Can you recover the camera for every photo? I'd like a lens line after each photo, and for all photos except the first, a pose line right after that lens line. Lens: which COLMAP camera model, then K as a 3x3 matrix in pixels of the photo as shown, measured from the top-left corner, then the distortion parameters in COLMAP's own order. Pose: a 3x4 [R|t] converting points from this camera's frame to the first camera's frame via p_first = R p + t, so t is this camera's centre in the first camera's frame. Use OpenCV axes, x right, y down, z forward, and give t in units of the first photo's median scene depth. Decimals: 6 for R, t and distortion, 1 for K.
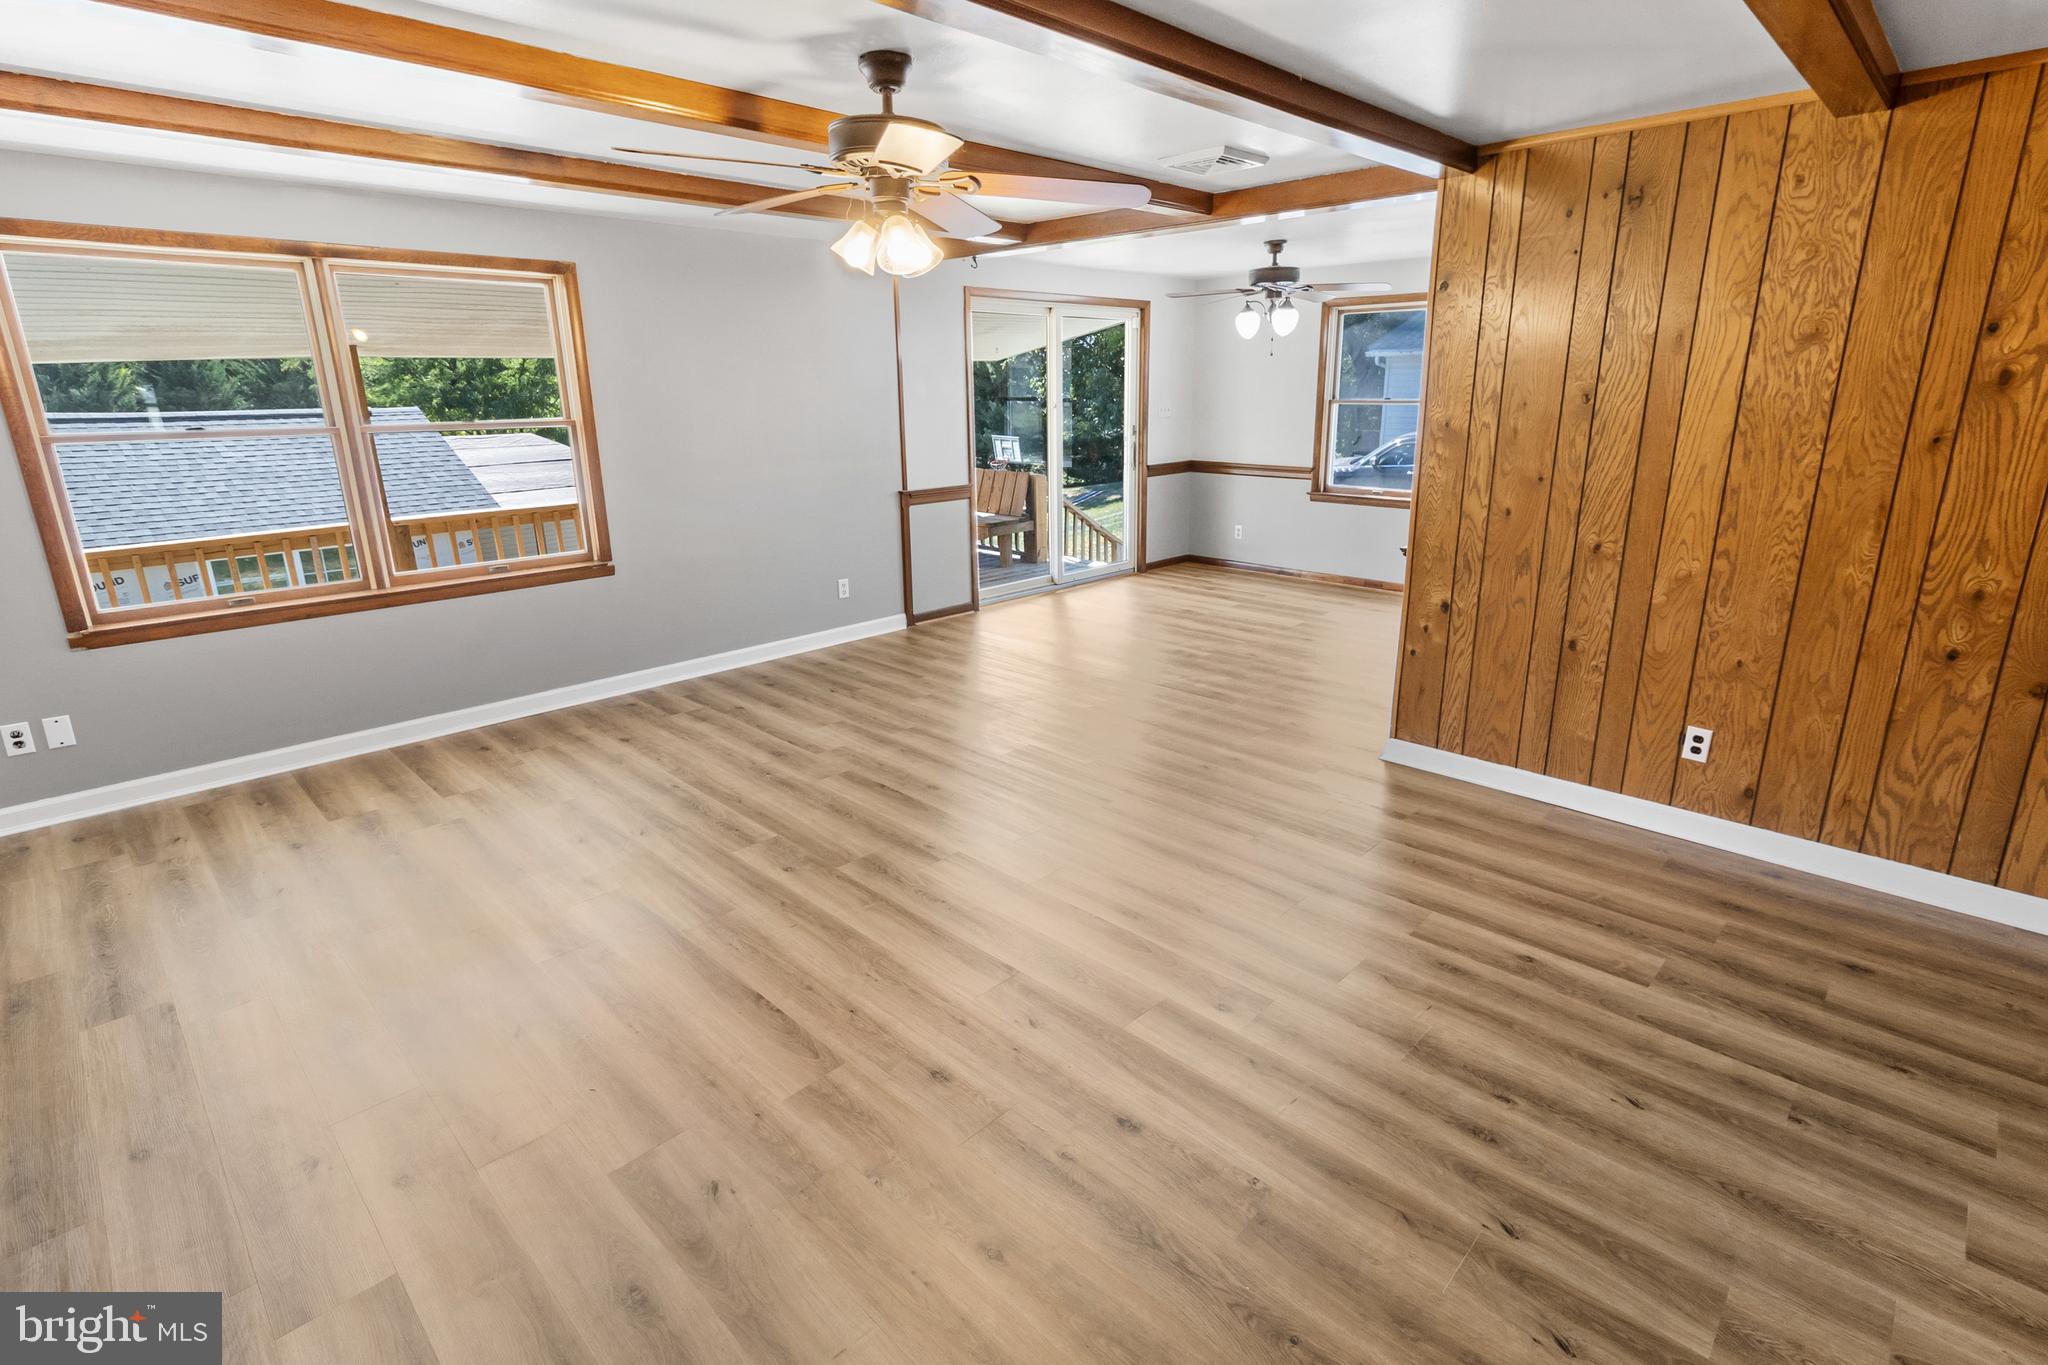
lens RADIAL K [[964.6, 0, 1030.7], [0, 964.6, 651.1], [0, 0, 1]] dist [0.004696, 0.000346]
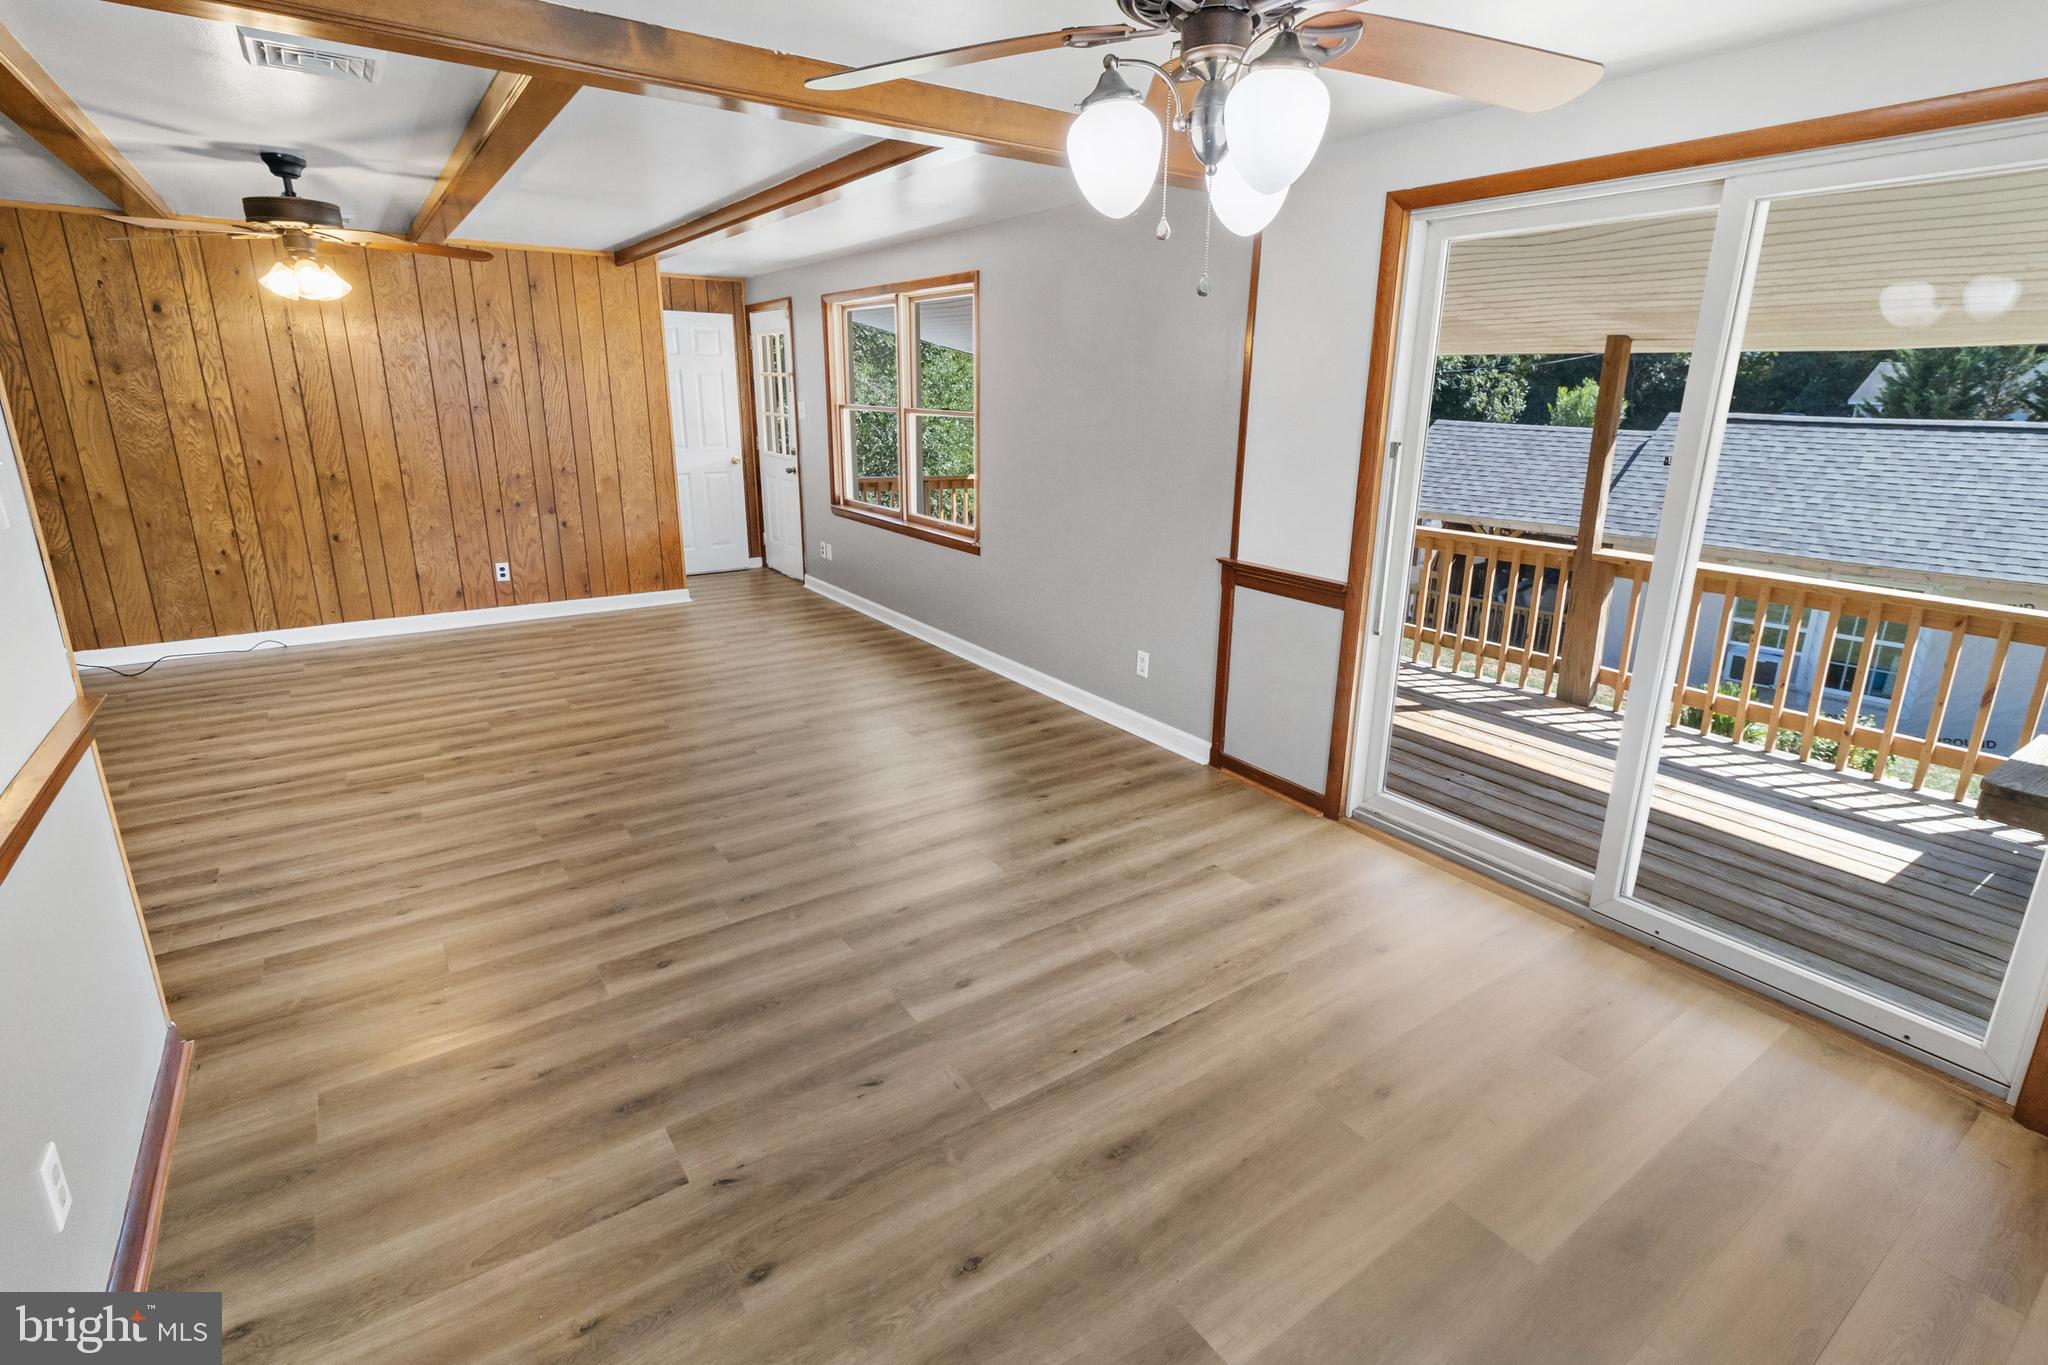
lens RADIAL K [[957.9, 0, 1076.9], [0, 957.9, 699.0], [0, 0, 1]] dist [0.003564, 0.000267]
pose [[-0.170169, 0.320138, -0.931962, 0.596867], [-0.266829, 0.895455, 0.356319, -0.338967], [0.948602, 0.309309, -0.066957, 1.178963]]
